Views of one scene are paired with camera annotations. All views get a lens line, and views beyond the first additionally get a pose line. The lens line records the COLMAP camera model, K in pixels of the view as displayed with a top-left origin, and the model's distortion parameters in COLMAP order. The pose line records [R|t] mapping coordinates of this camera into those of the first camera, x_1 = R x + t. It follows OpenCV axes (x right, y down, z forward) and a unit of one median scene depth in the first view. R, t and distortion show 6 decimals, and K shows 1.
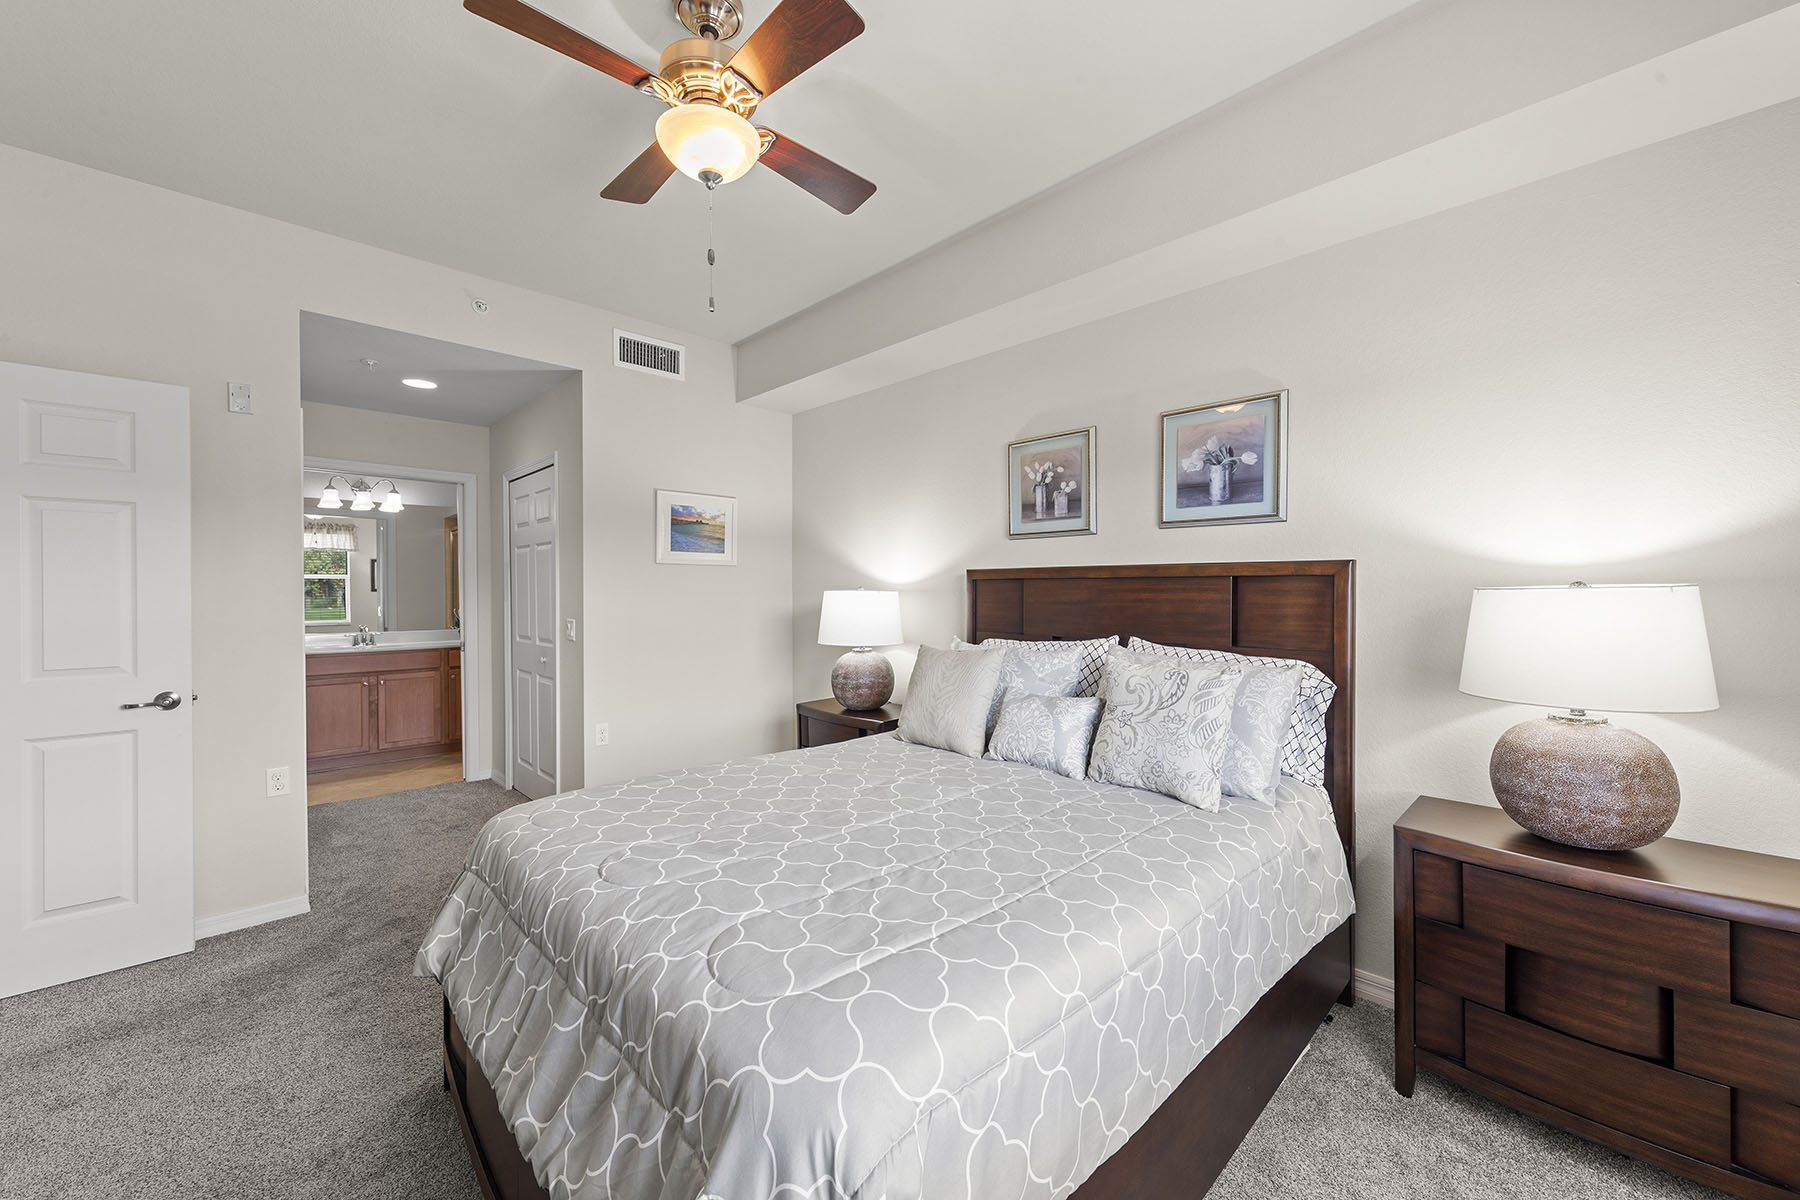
lens RADIAL K [[705.5, 0, 896.7], [0, 705.5, 596.2], [0, 0, 1]] dist [0.002661, 0.000086]
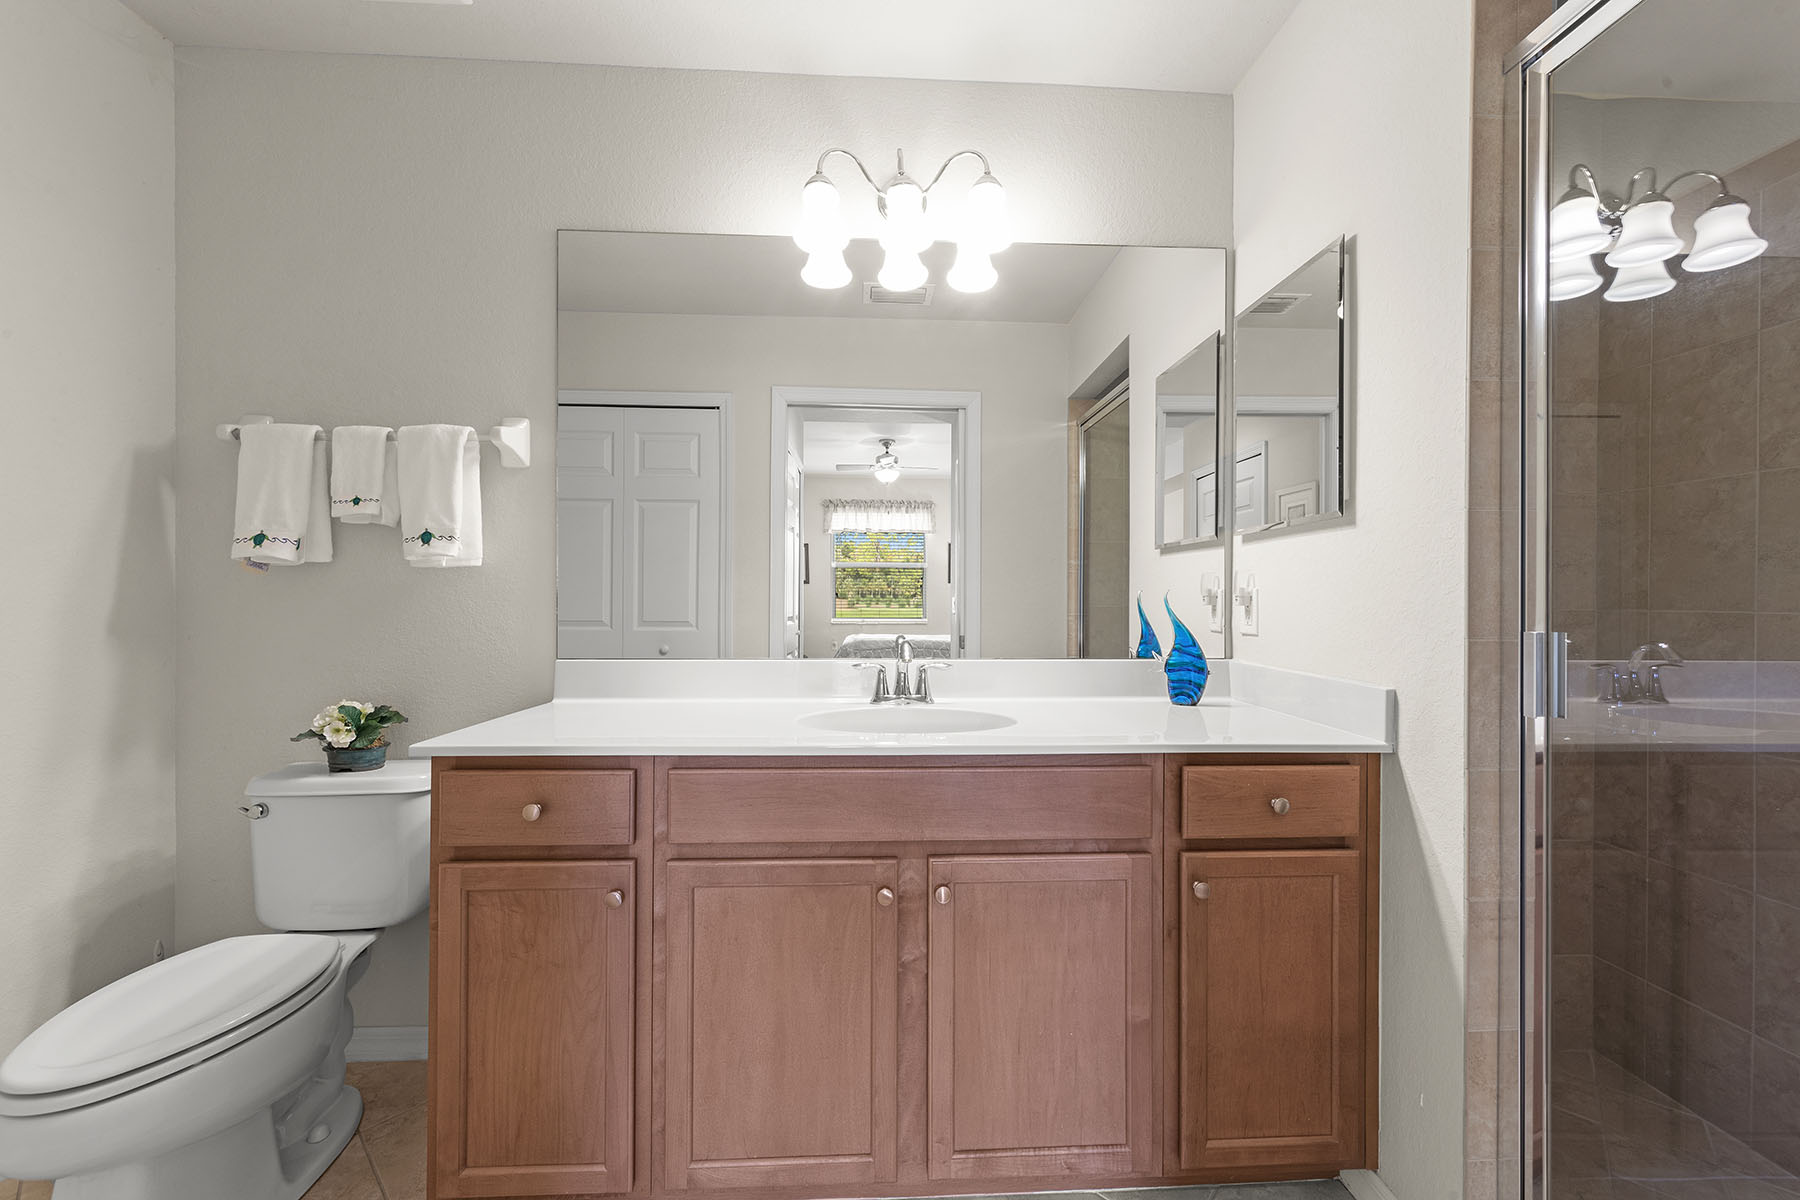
lens RADIAL K [[705.5, 0, 905.4], [0, 705.5, 594.8], [0, 0, 1]] dist [0.002661, 0.000086]
pose [[0.759674, 0.004213, -0.650291, -0.549692], [-0.005732, 0.999984, -0.000218, 0.021209], [0.650279, 0.003893, 0.759685, 0.763739]]
